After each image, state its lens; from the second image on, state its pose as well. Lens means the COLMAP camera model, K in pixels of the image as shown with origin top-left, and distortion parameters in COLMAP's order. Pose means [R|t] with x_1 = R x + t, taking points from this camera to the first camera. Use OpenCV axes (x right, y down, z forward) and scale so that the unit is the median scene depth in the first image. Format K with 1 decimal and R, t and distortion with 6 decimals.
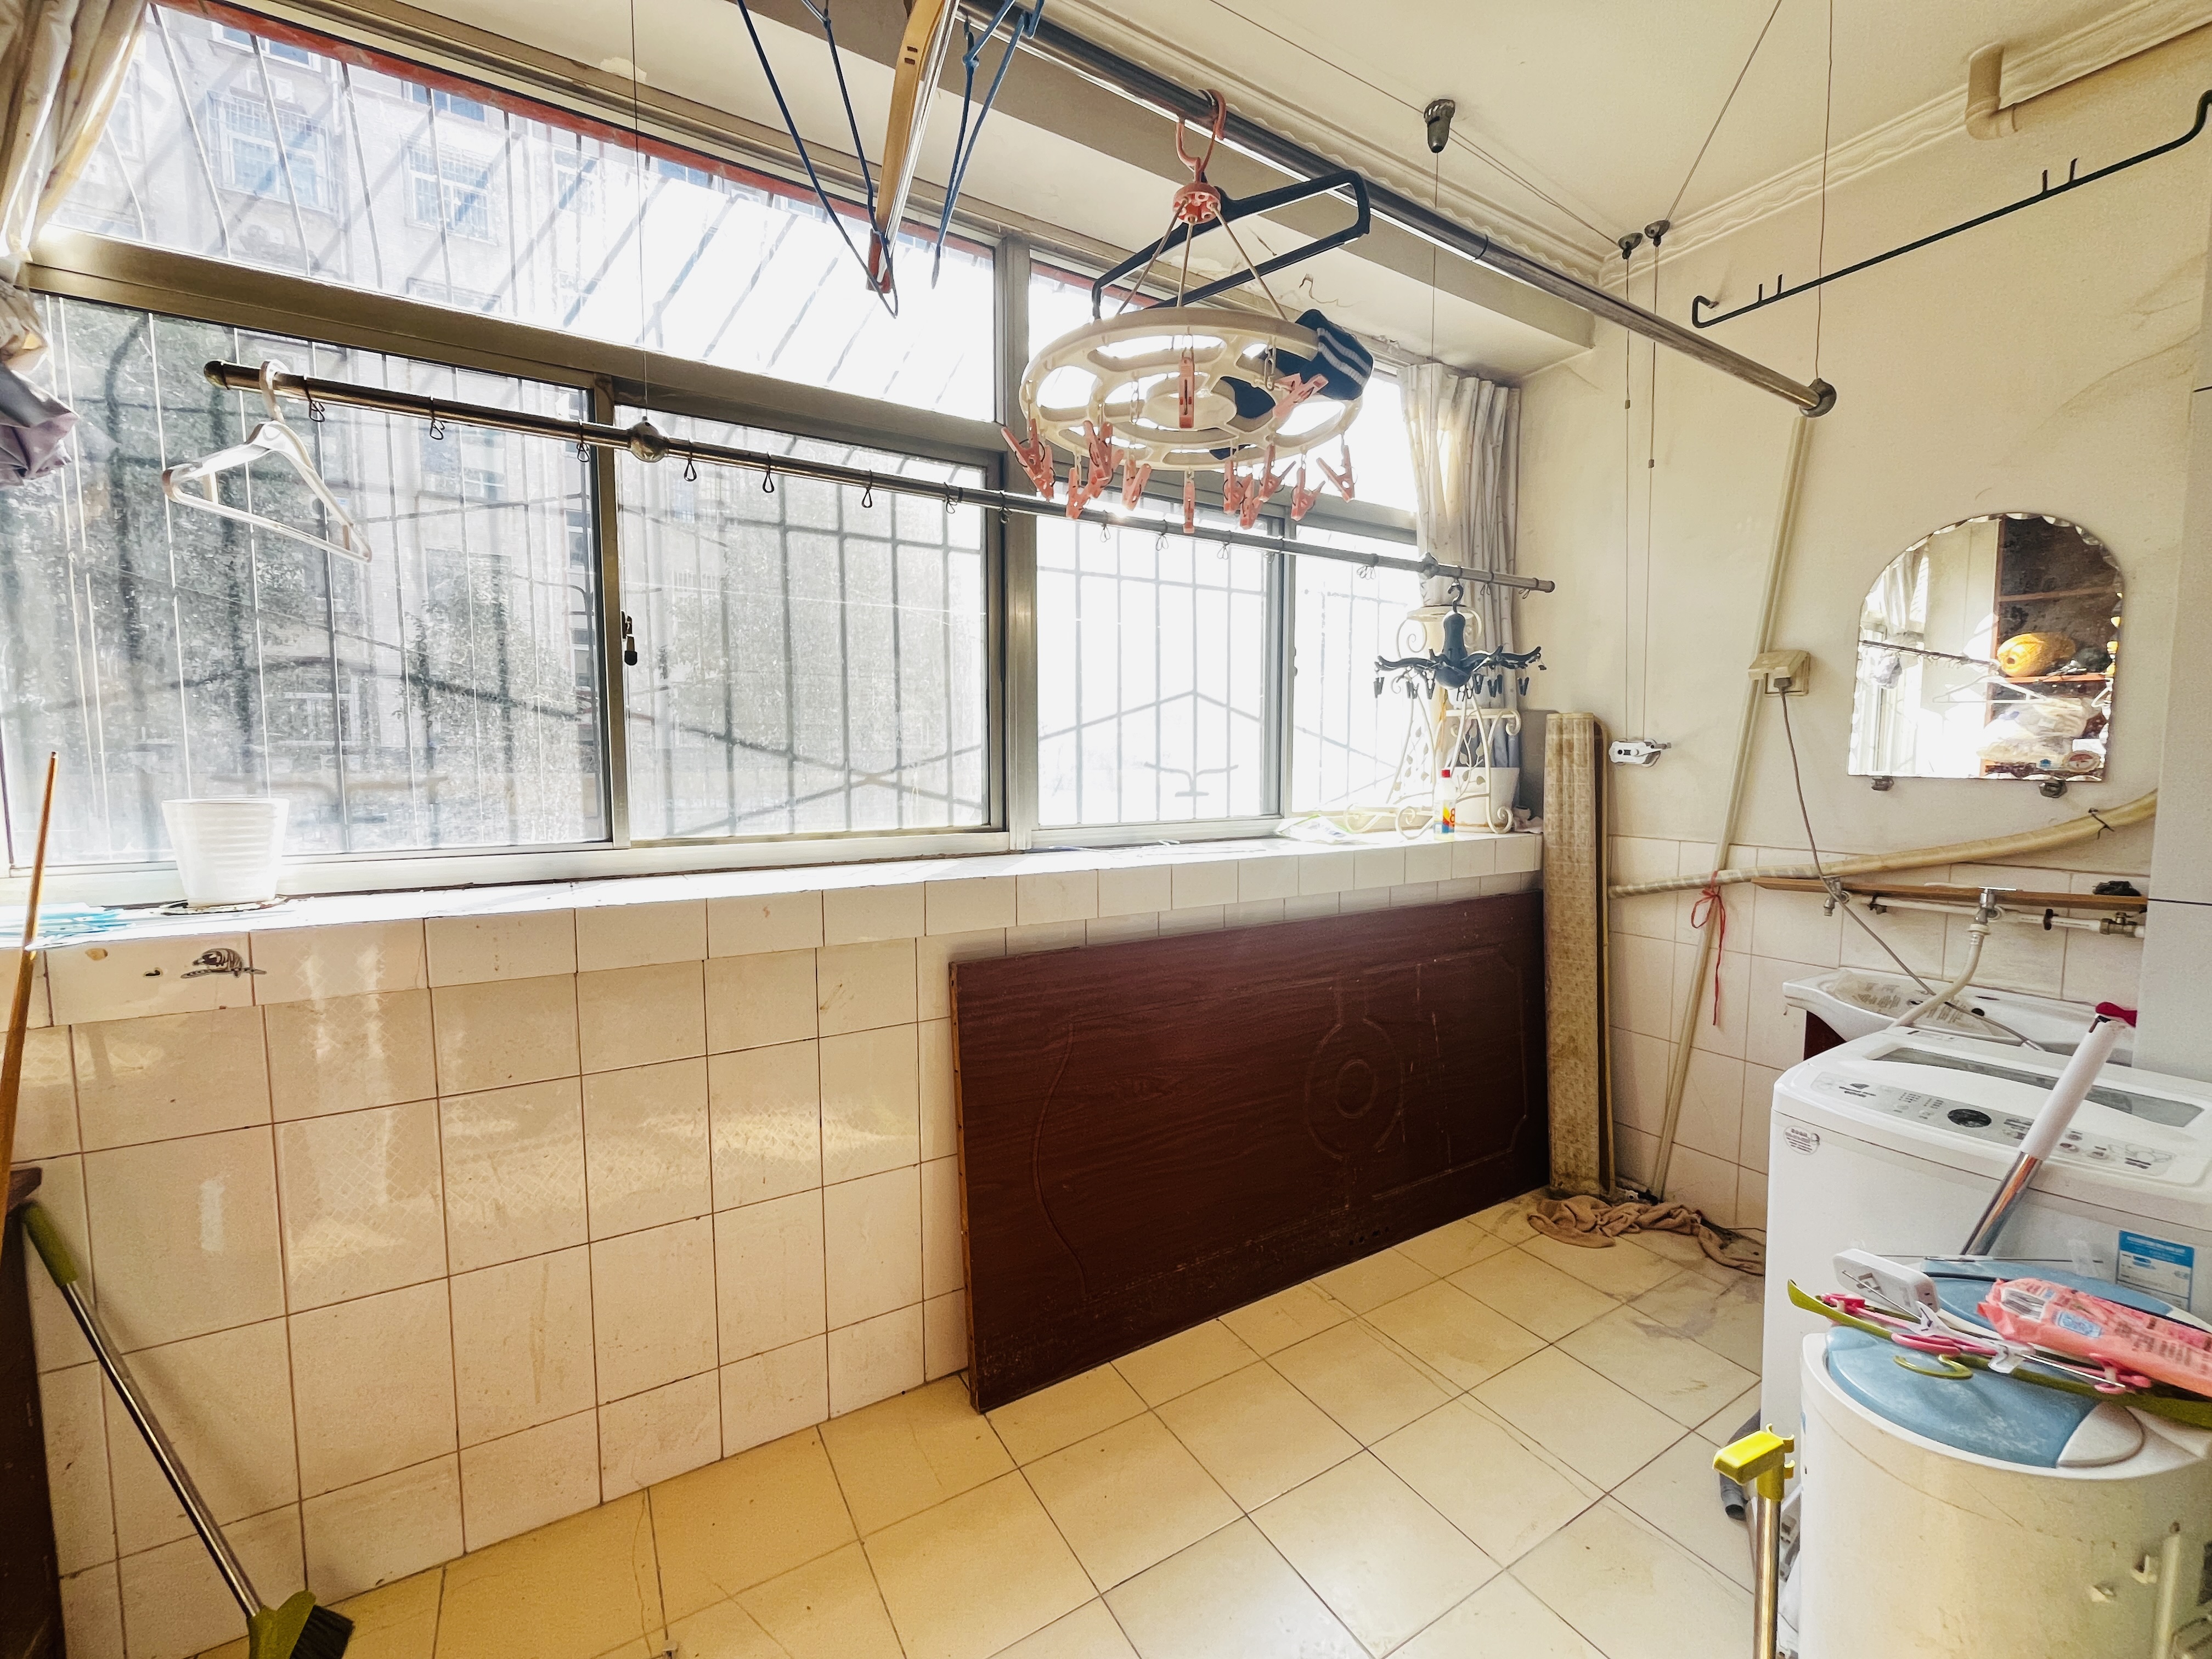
lens RADIAL K [[899.3, 0, 1106.0], [0, 899.3, 829.5], [0, 0, 1]] dist [-0.009212, 0.000216]
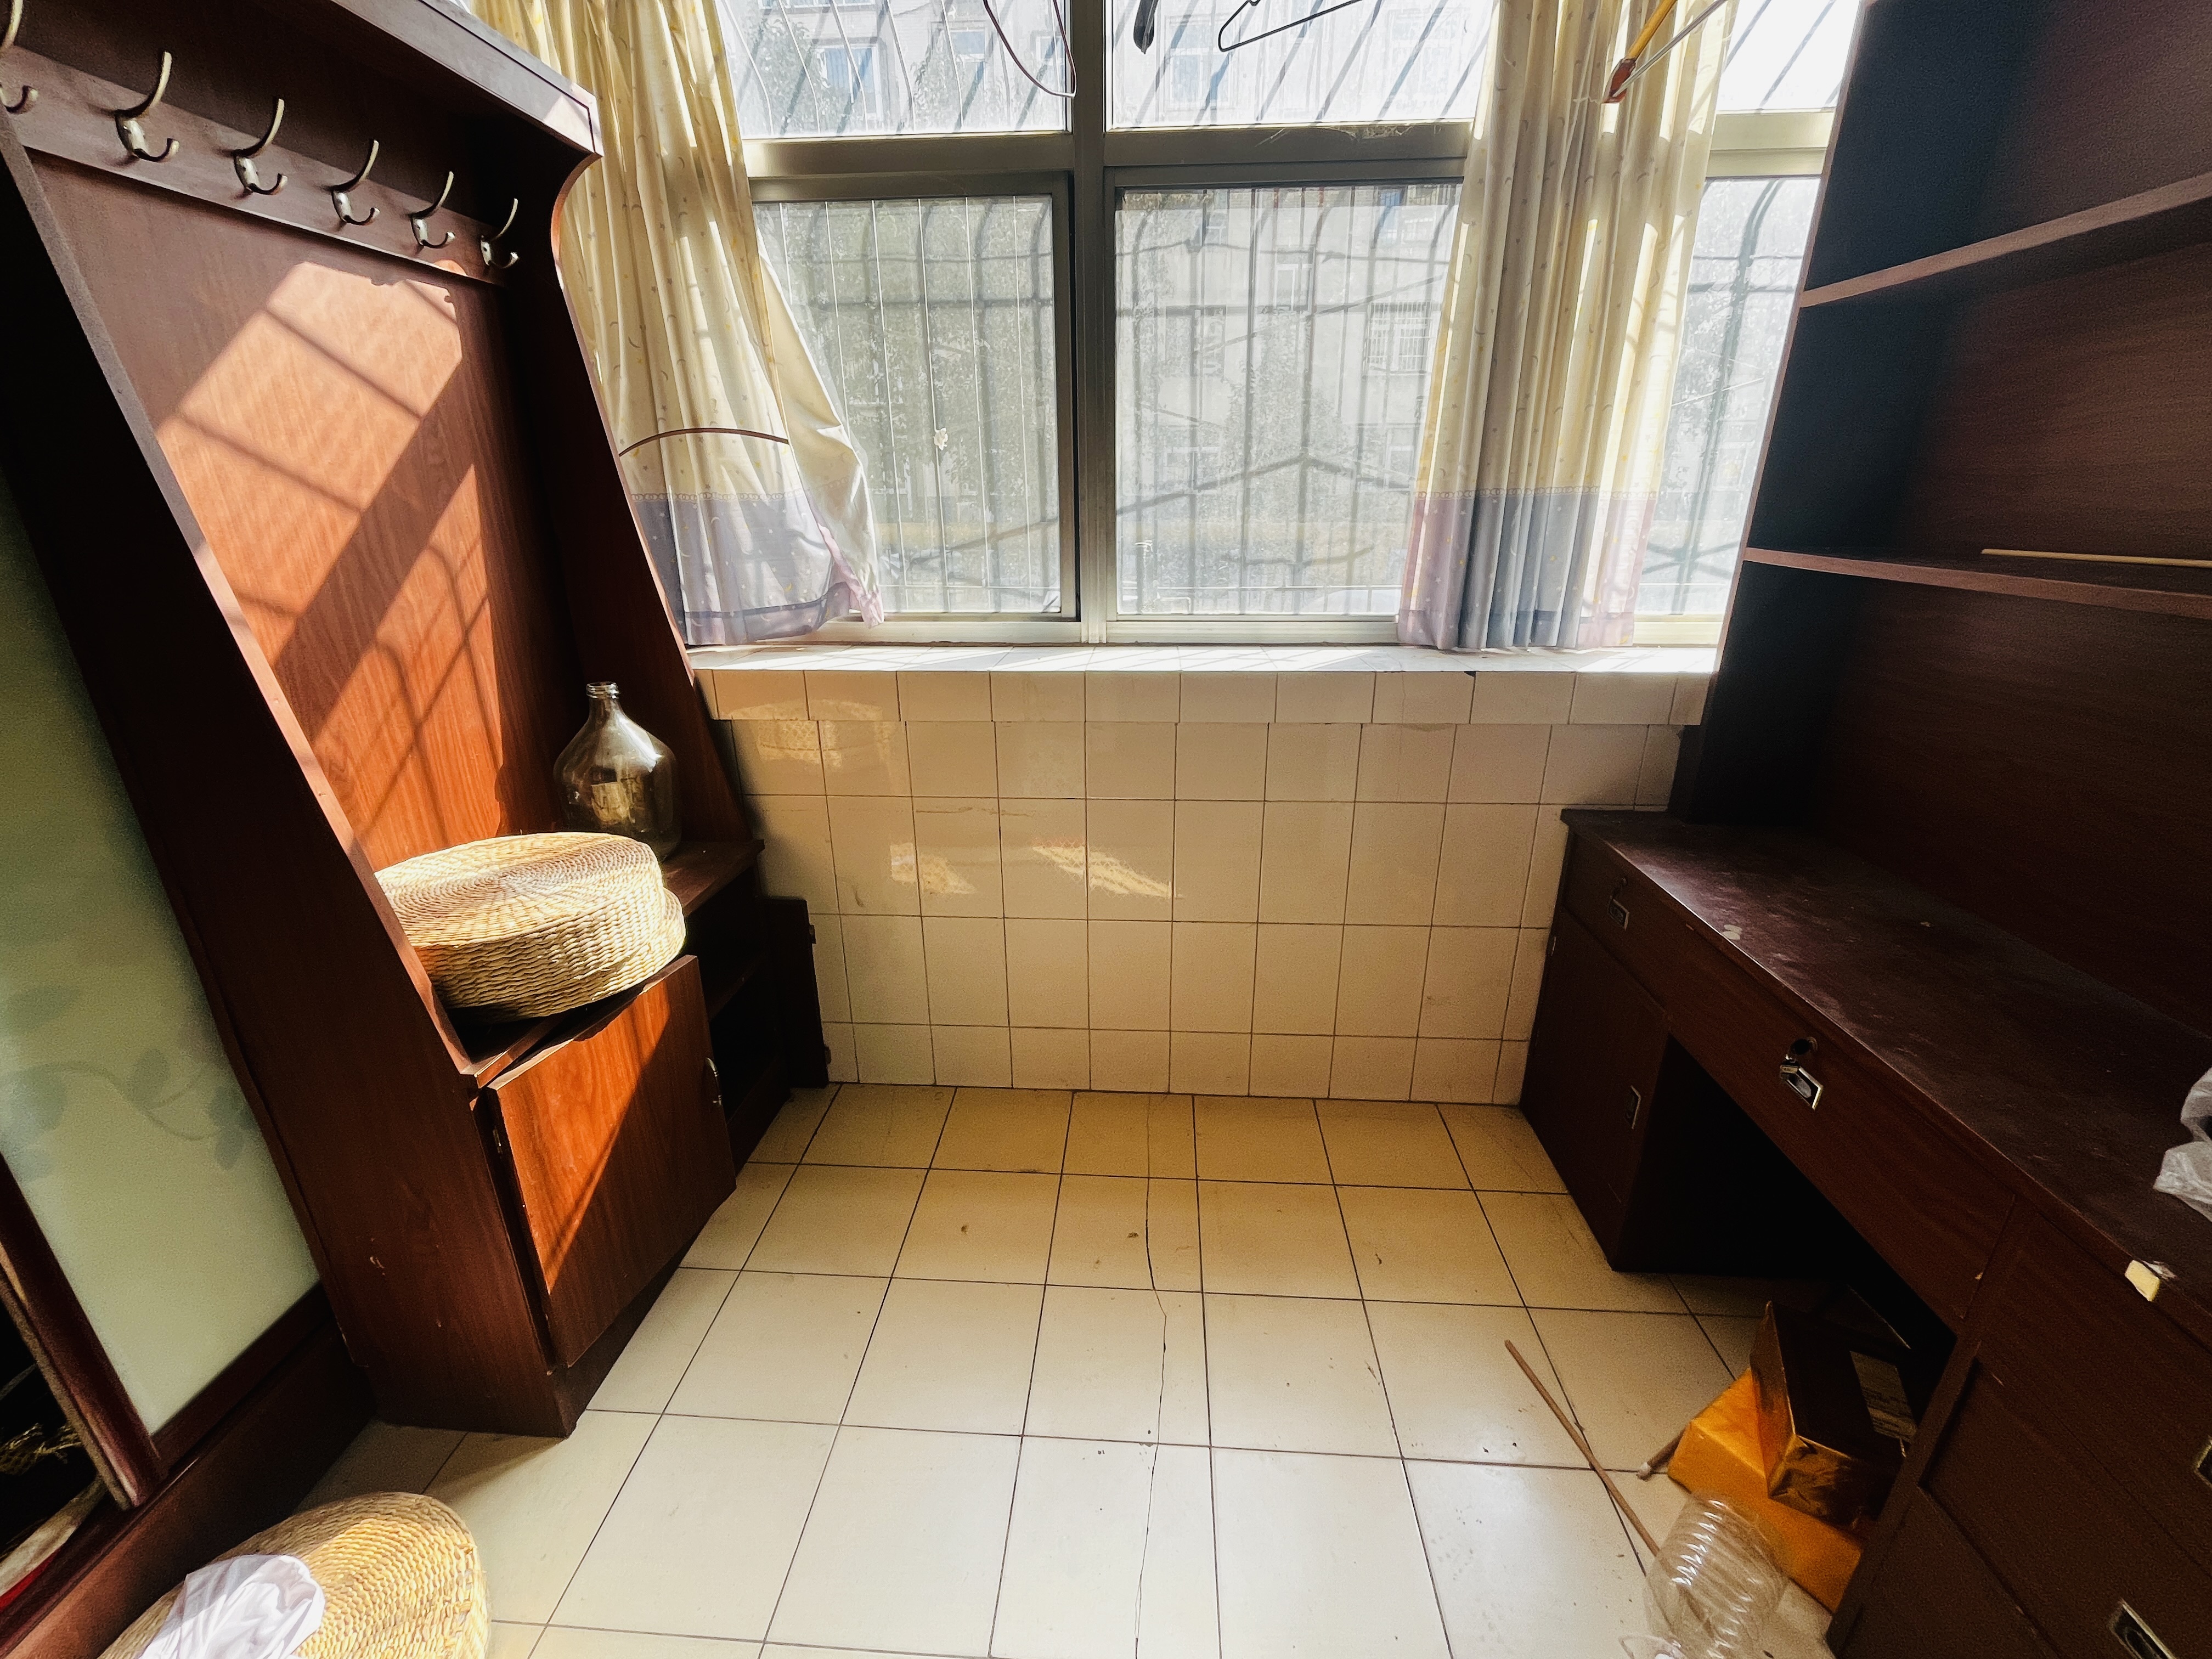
lens RADIAL K [[808.8, 0, 1106.0], [0, 808.8, 829.5], [0, 0, 1]] dist [-0.000491, 0.000025]
pose [[0.823865, 0.180926, -0.537133, 0.184623], [-0.036410, 0.962620, 0.268399, -0.007903], [0.565615, -0.201567, 0.799656, 0.111700]]
